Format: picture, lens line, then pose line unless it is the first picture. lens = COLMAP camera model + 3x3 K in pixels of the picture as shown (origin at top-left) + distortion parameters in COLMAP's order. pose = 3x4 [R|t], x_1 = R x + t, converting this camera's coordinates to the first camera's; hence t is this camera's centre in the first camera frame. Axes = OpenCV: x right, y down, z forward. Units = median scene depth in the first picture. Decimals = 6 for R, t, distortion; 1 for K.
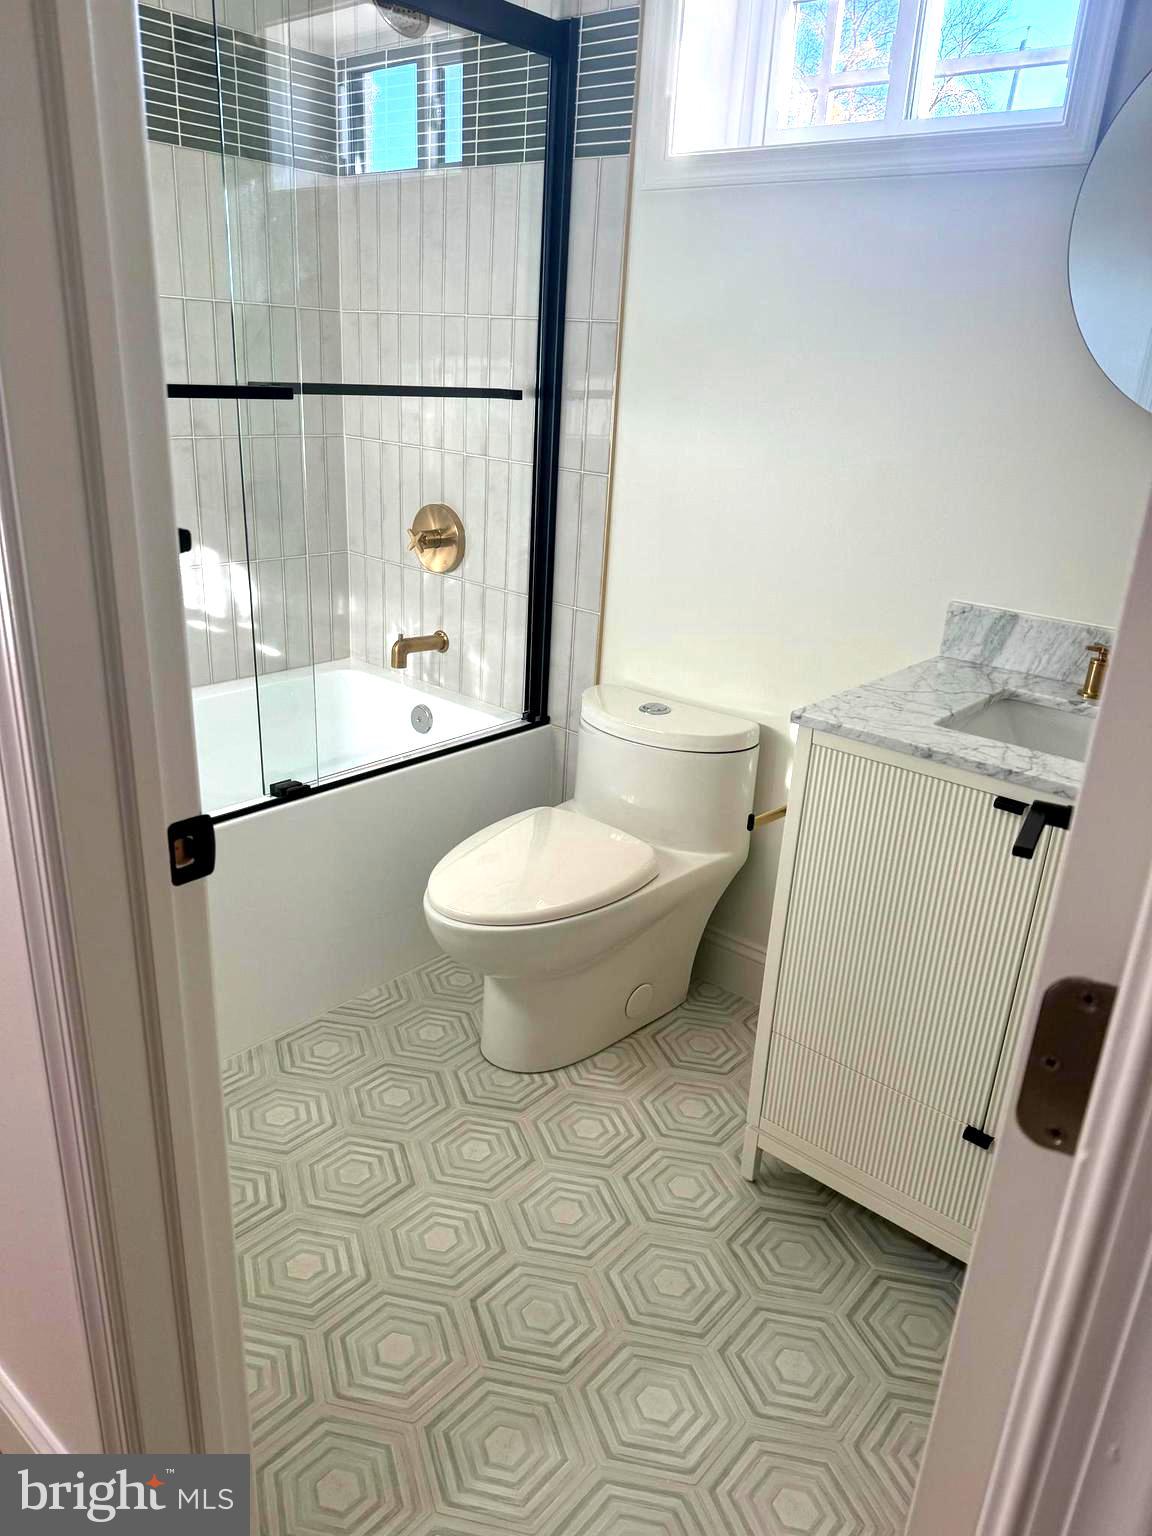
lens RADIAL K [[1081.2, 0, 576.0], [0, 1081.2, 768.0], [0, 0, 1]] dist [0.091050, -0.149930]
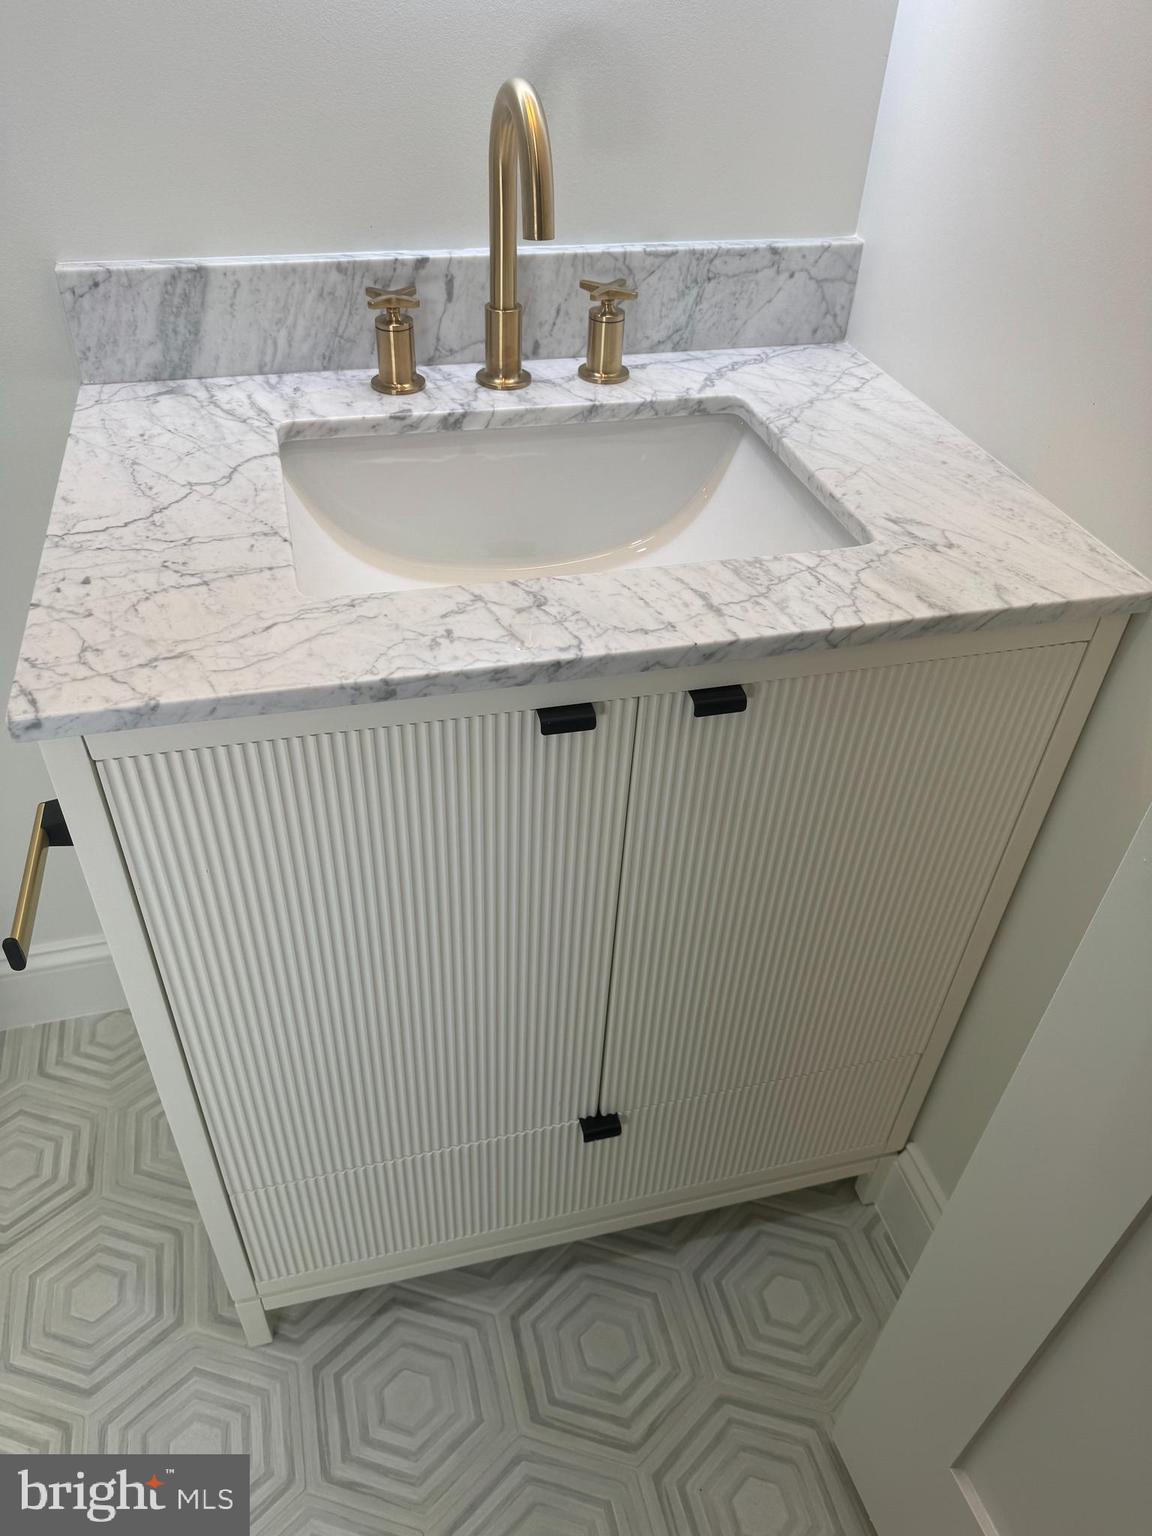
lens RADIAL K [[1081.2, 0, 576.0], [0, 1081.2, 768.0], [0, 0, 1]] dist [0.091050, -0.149930]
pose [[0.571724, -0.548366, 0.610268, 0.063436], [0.277058, 0.829170, 0.485505, -0.157976], [-0.772250, -0.108495, 0.625986, 0.557035]]
